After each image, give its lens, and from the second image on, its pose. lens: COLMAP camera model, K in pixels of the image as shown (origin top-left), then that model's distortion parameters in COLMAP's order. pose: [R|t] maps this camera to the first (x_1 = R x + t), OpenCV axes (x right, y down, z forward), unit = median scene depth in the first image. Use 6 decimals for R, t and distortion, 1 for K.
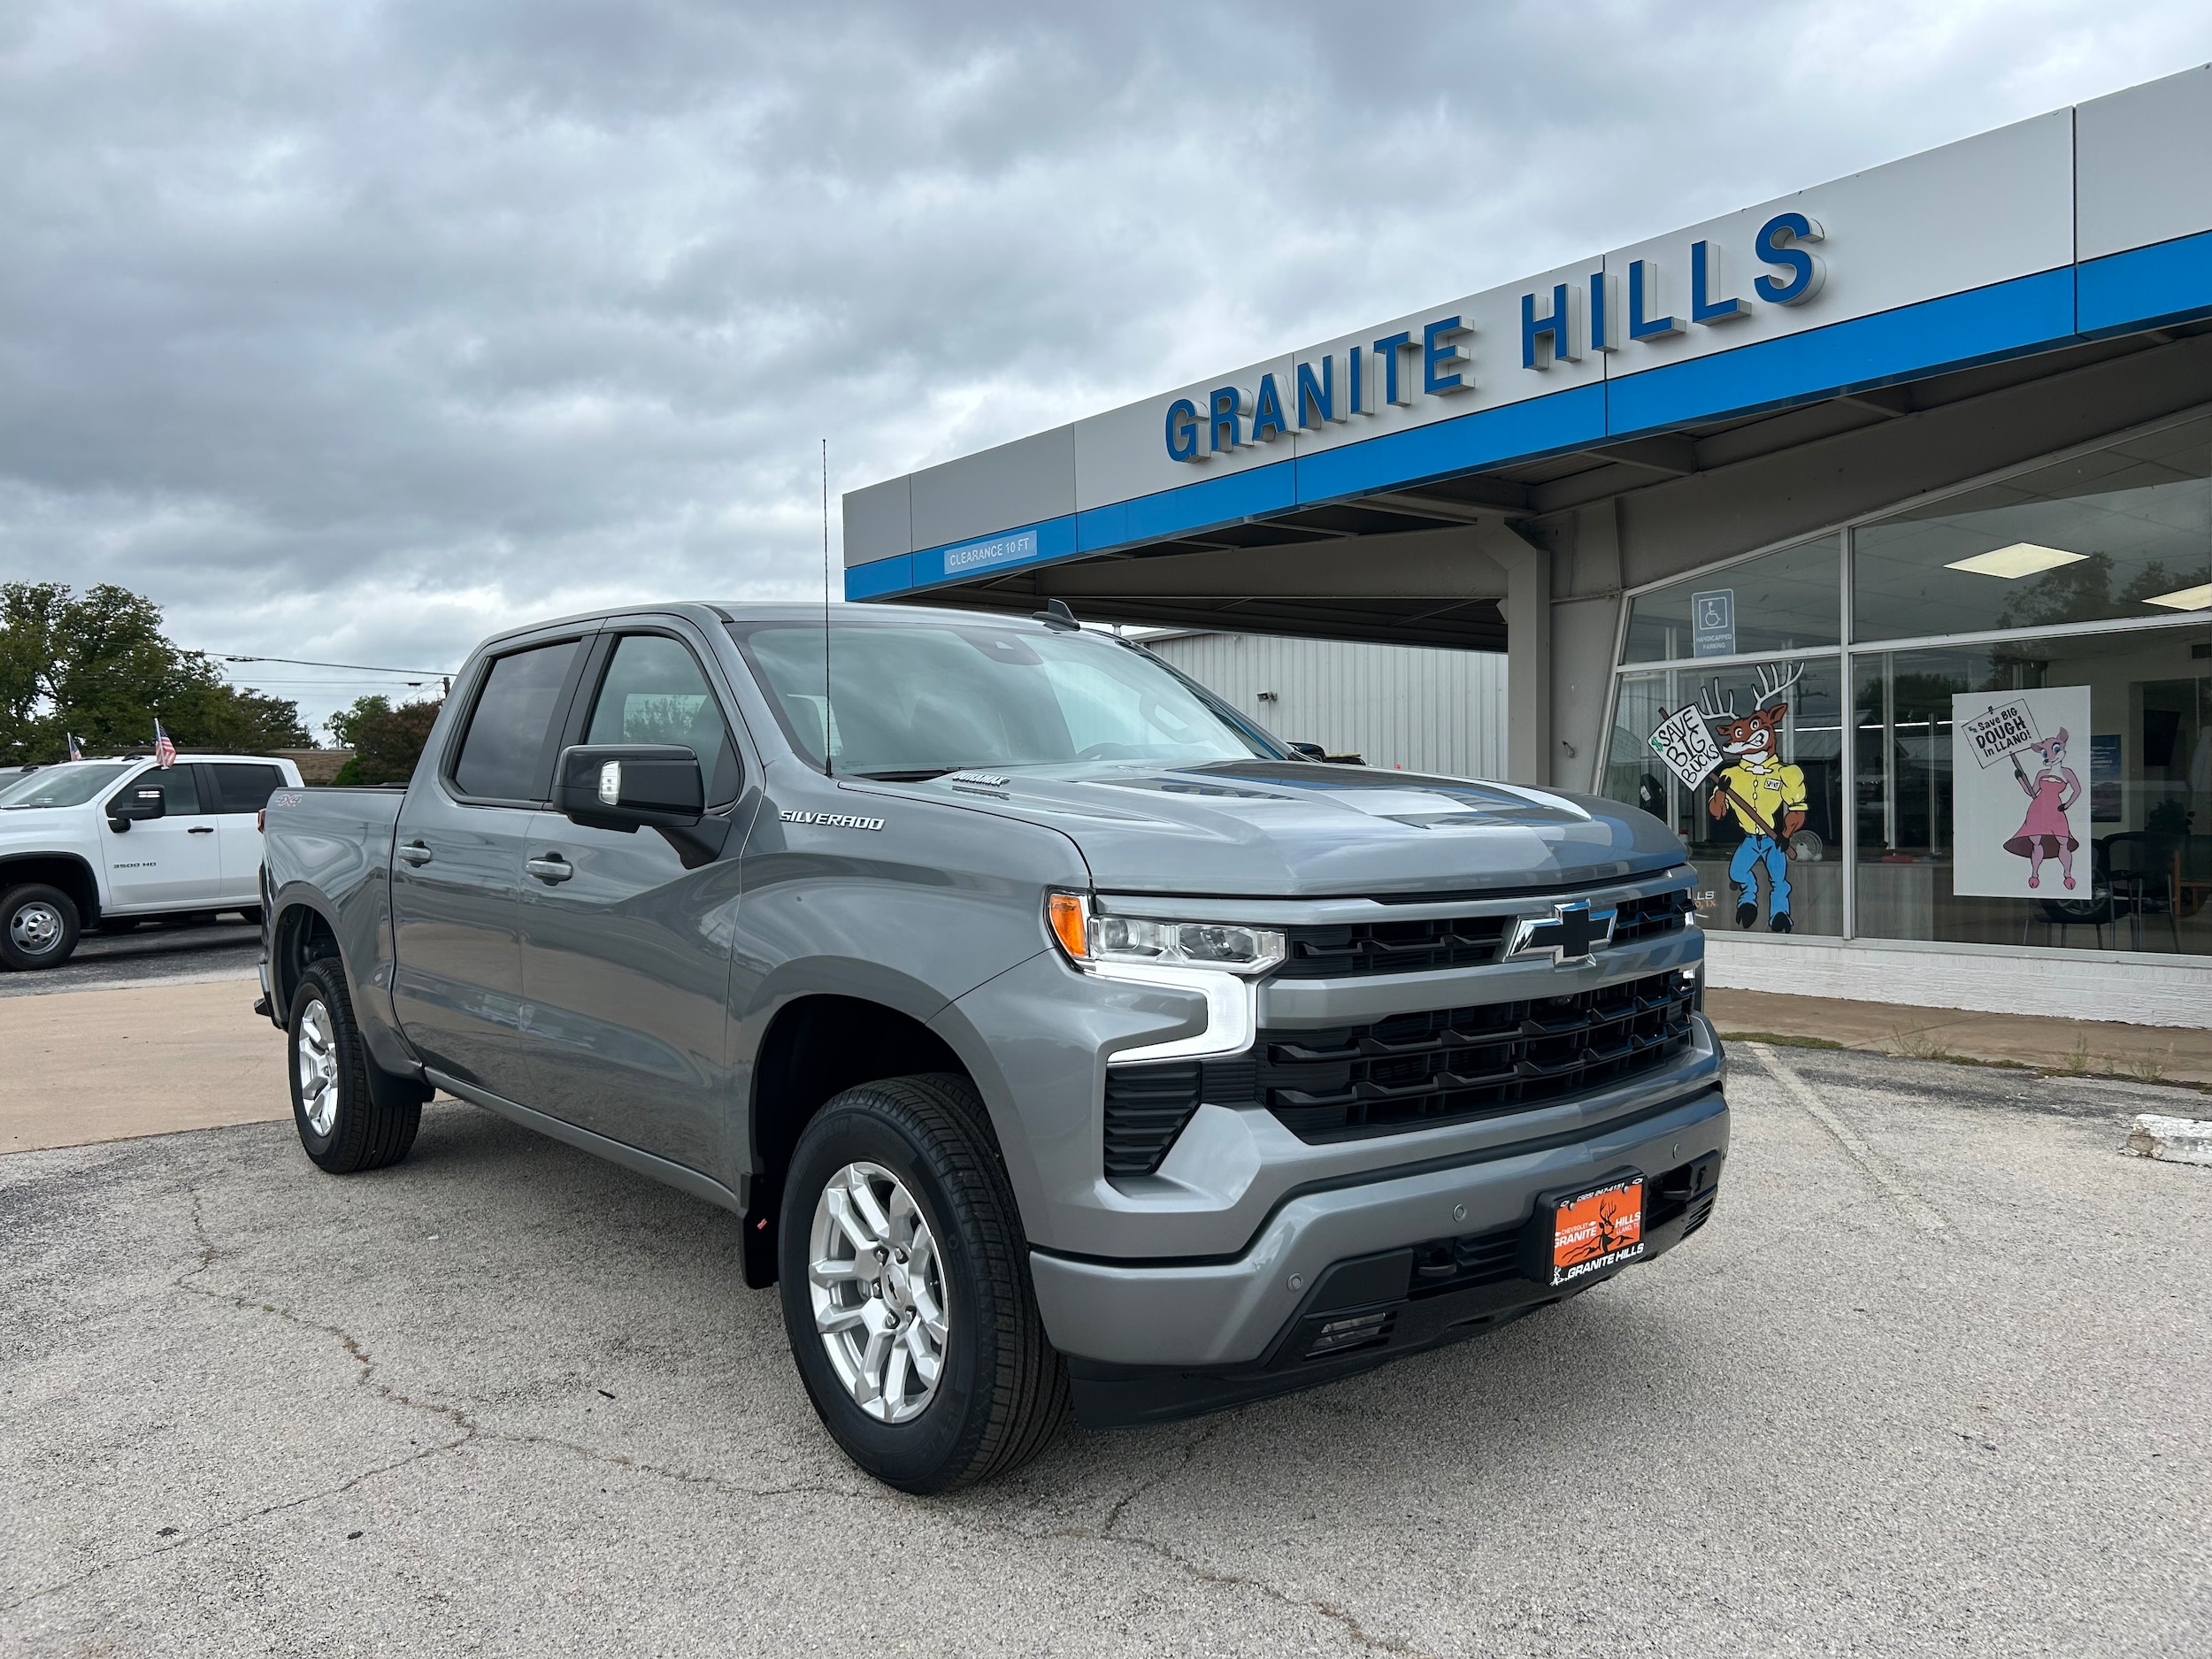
lens RADIAL K [[1673.6, 0, 1118.6], [0, 1673.6, 827.9], [0, 0, 1]] dist [0.029846, -0.020873]
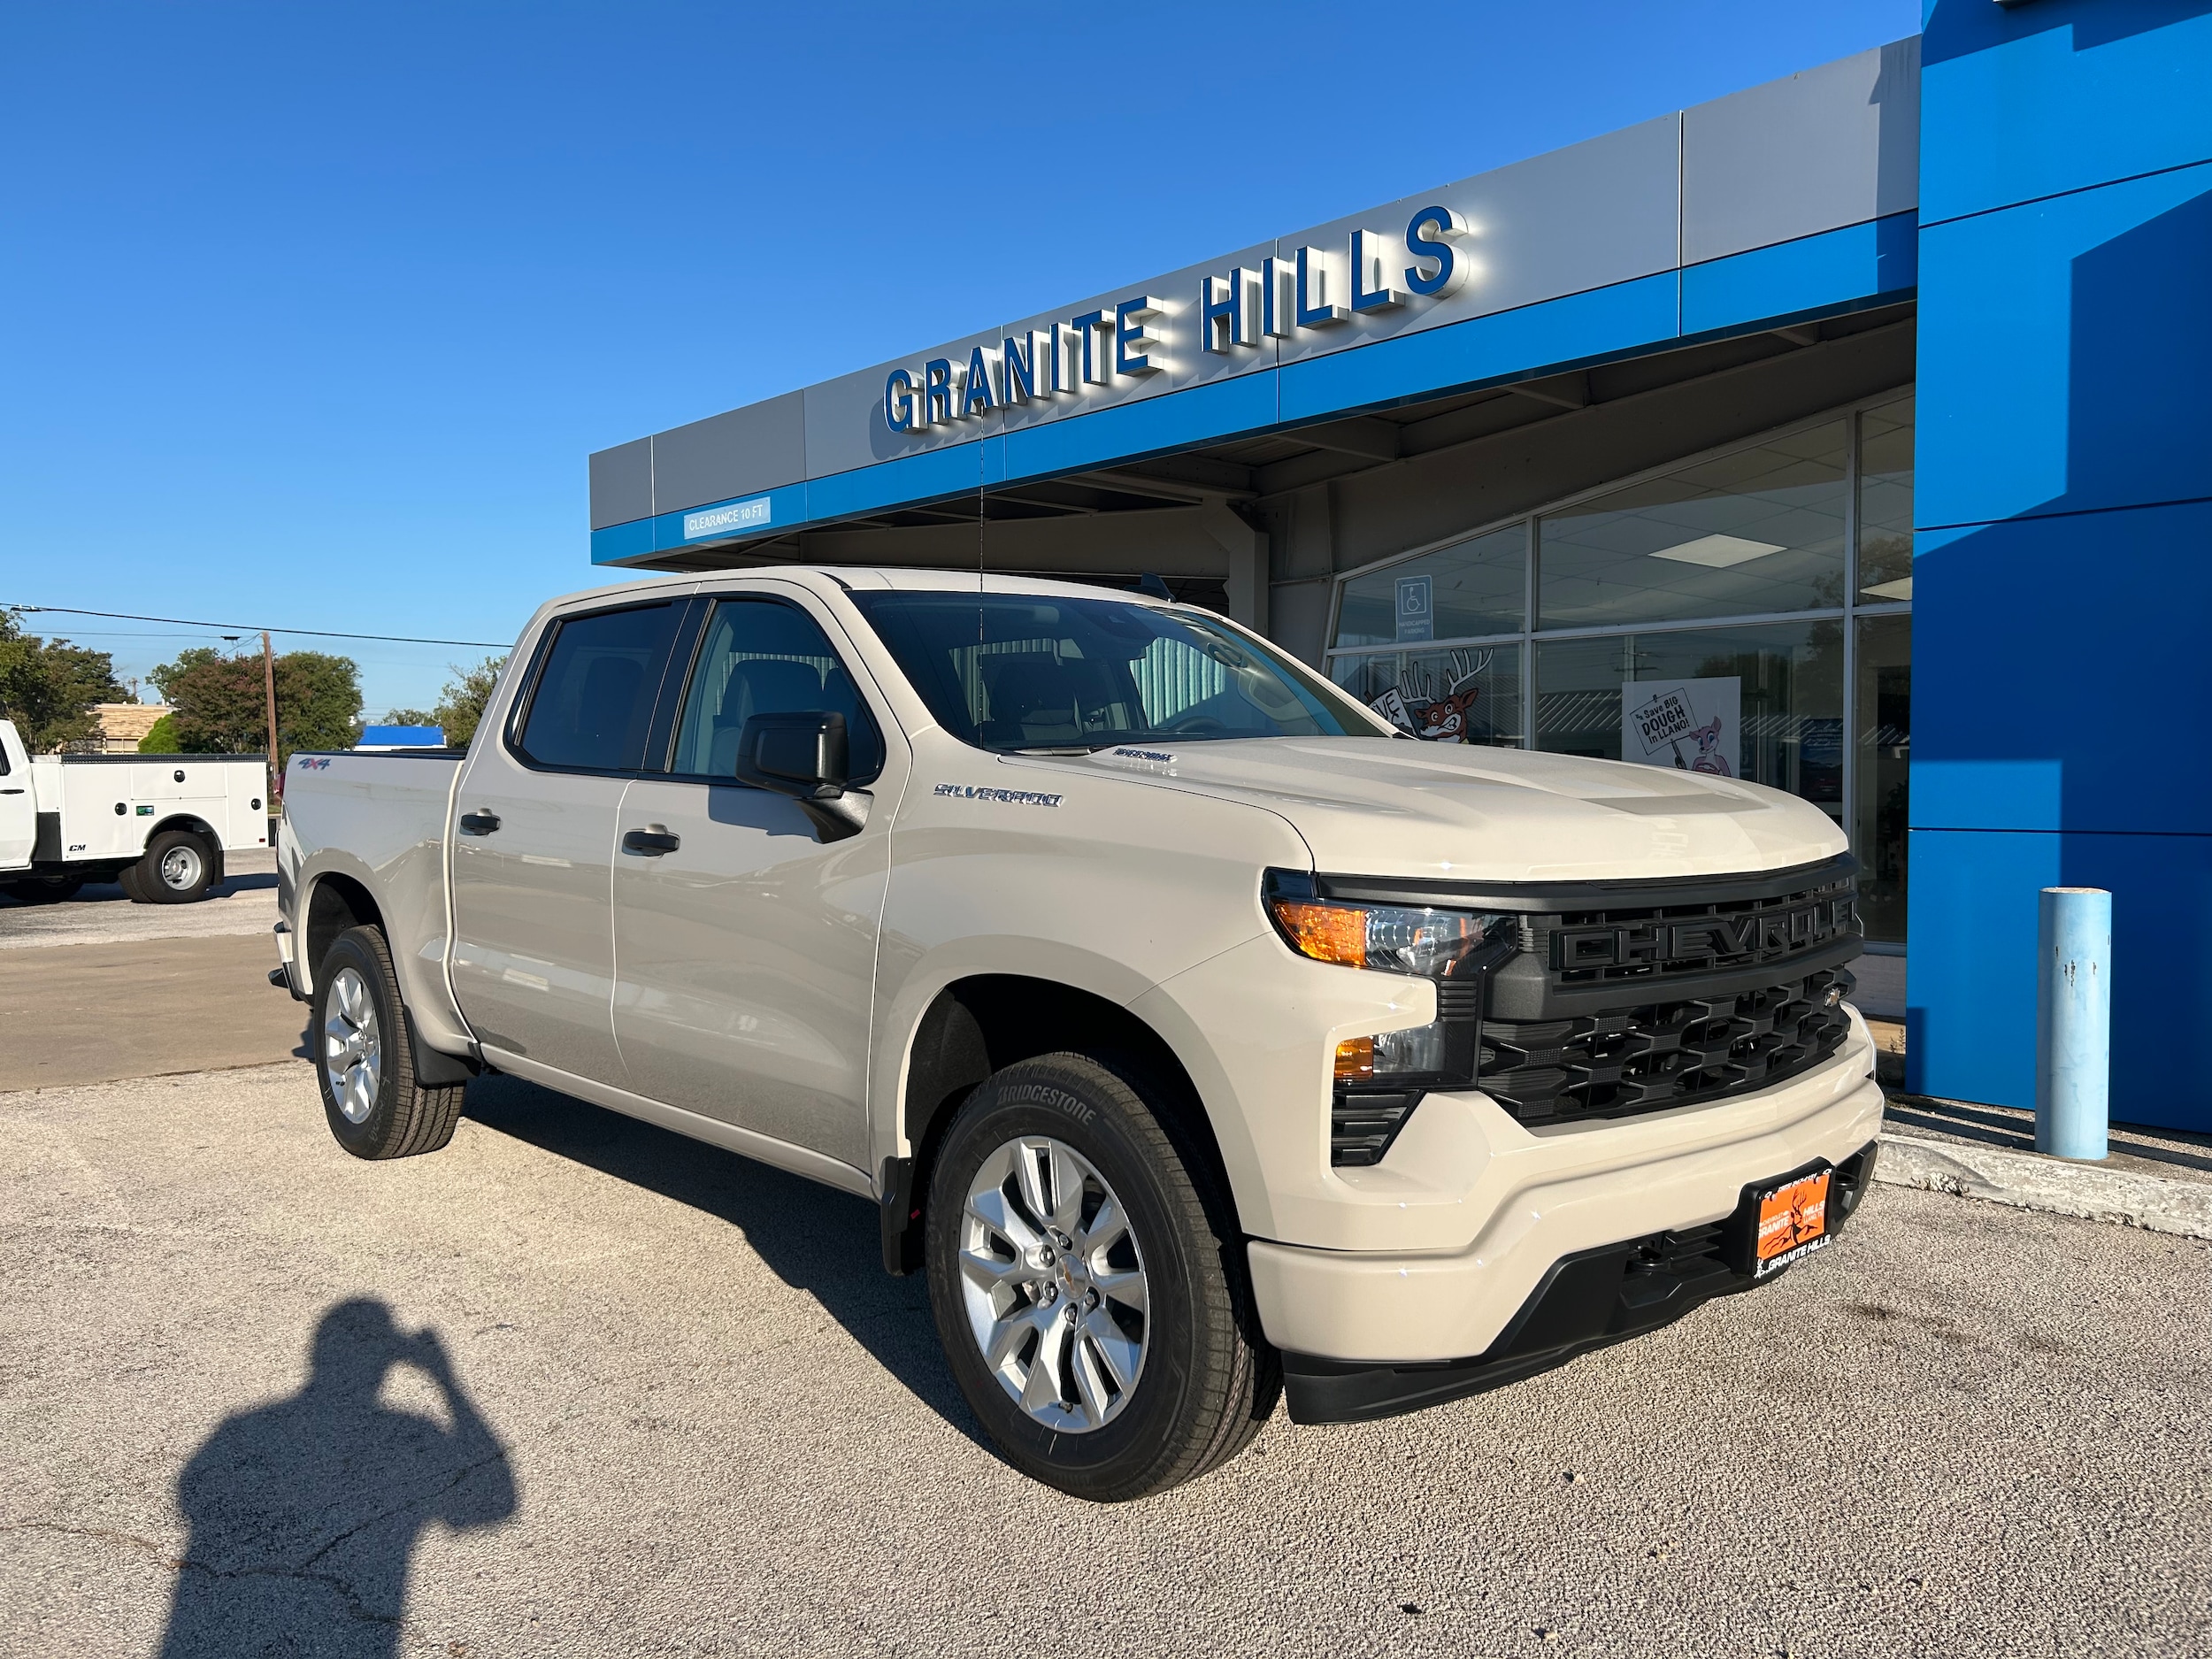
lens RADIAL K [[1665.1, 0, 1118.3], [0, 1665.1, 828.5], [0, 0, 1]] dist [0.052071, -0.053563]
pose [[0.997297, 0.007182, 0.073129, 0.113607], [-0.008765, 0.999734, 0.021343, -0.009228], [-0.072956, -0.021926, 0.997094, 0.002460]]
